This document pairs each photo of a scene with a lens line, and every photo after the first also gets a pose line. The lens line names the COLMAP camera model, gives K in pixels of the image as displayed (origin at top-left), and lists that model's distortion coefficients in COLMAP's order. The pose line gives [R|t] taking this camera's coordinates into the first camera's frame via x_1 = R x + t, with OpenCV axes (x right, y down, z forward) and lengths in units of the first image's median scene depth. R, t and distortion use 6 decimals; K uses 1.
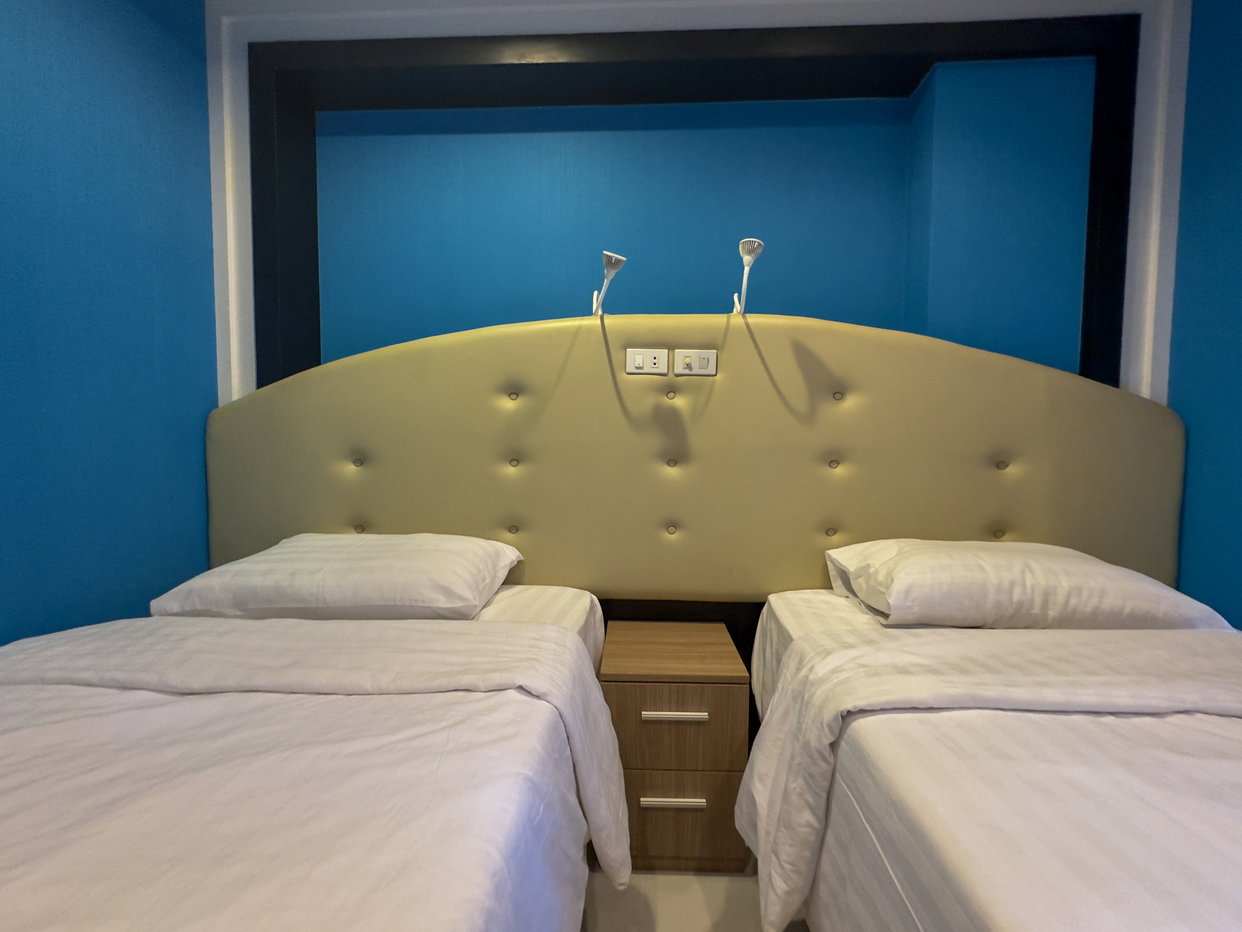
lens RADIAL K [[497.8, 0, 621.0], [0, 497.8, 466.0], [0, 0, 1]] dist [-0.000802, -0.000708]
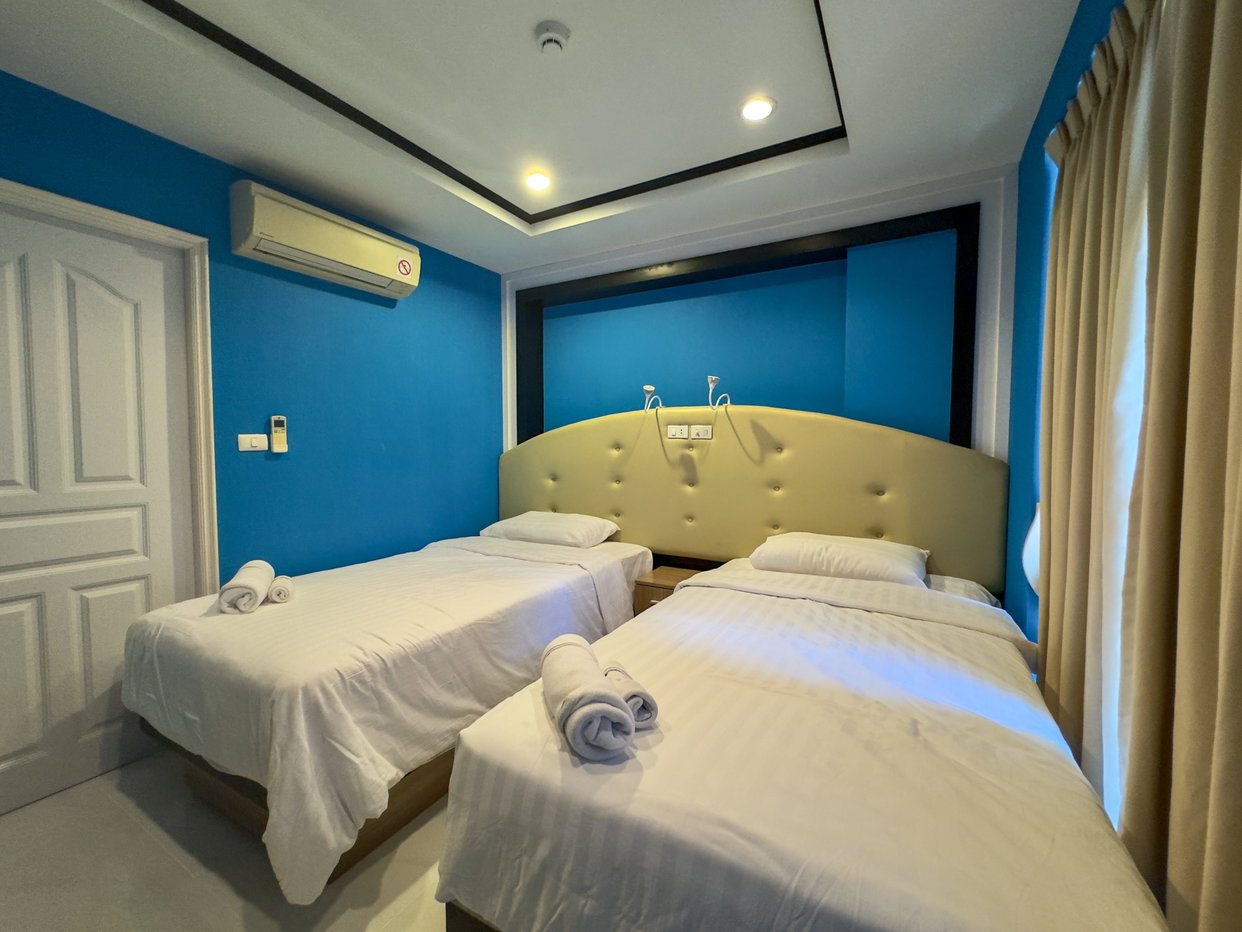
lens RADIAL K [[497.8, 0, 621.0], [0, 497.8, 466.0], [0, 0, 1]] dist [-0.000802, -0.000708]
pose [[0.892915, 0.016001, -0.449940, 0.729036], [-0.016156, 0.999863, 0.003497, -0.081427], [0.449935, 0.004147, 0.893052, -0.826675]]
